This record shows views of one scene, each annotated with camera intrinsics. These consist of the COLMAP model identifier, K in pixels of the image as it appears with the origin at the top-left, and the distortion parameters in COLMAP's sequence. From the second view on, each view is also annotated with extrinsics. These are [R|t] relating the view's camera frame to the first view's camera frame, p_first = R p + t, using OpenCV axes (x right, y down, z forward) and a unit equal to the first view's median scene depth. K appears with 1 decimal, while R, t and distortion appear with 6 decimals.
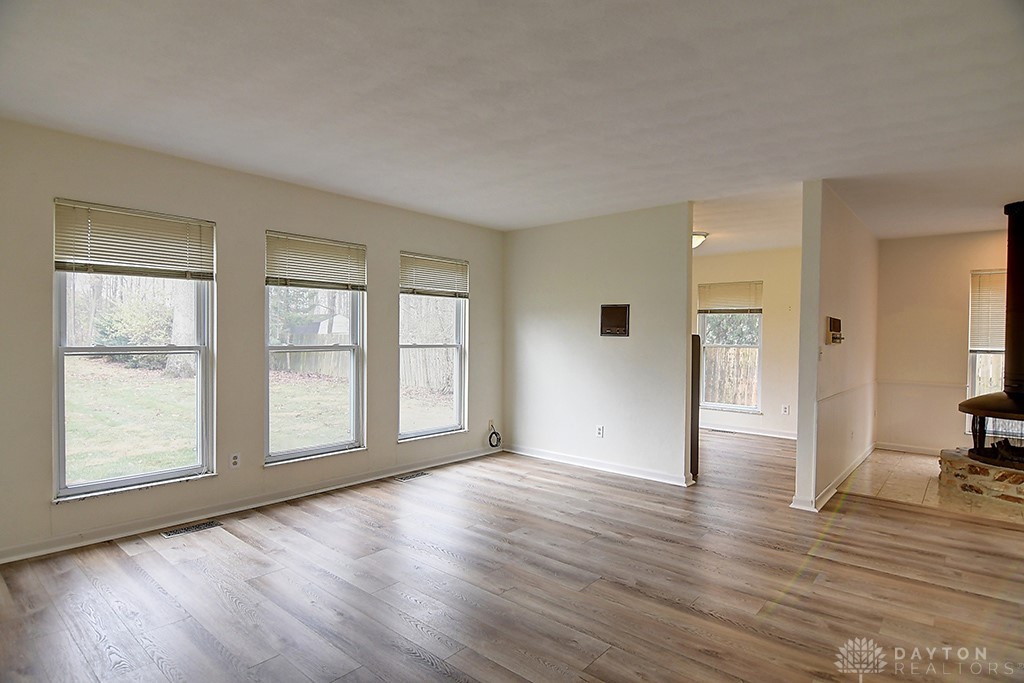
lens RADIAL K [[542.5, 0, 507.3], [0, 542.5, 339.5], [0, 0, 1]] dist [0.005259, -0.002769]
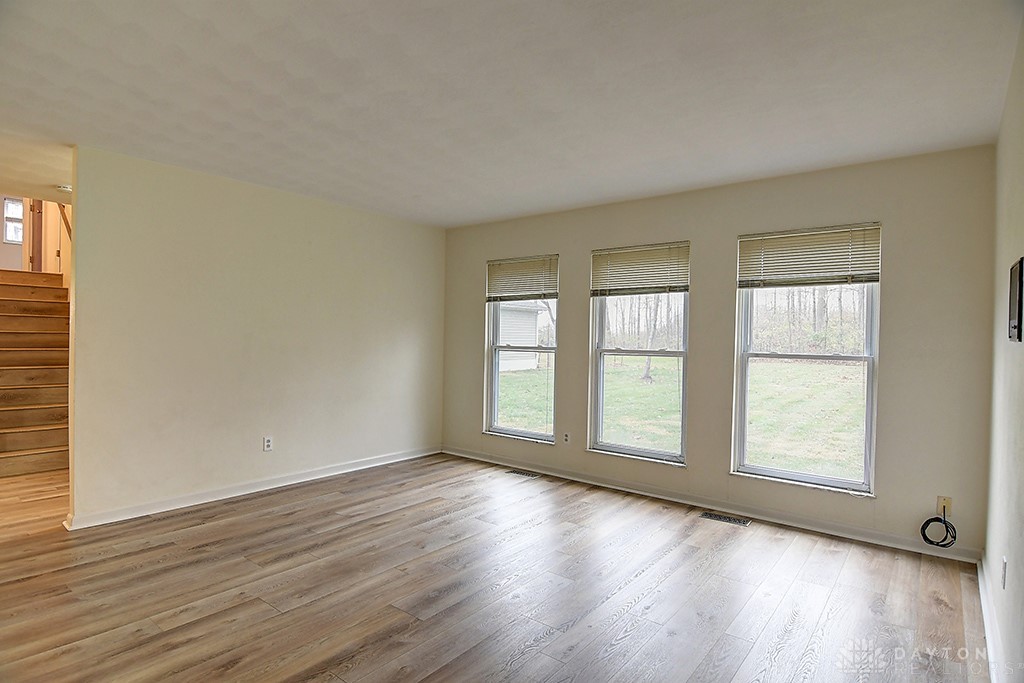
lens RADIAL K [[542.5, 0, 504.9], [0, 542.5, 340.3], [0, 0, 1]] dist [0.005259, -0.002769]
pose [[0.034593, 0.003923, -0.999394, 0.585796], [-0.016133, 0.999864, 0.003366, -0.005827], [0.999271, 0.016007, 0.034651, 0.620403]]
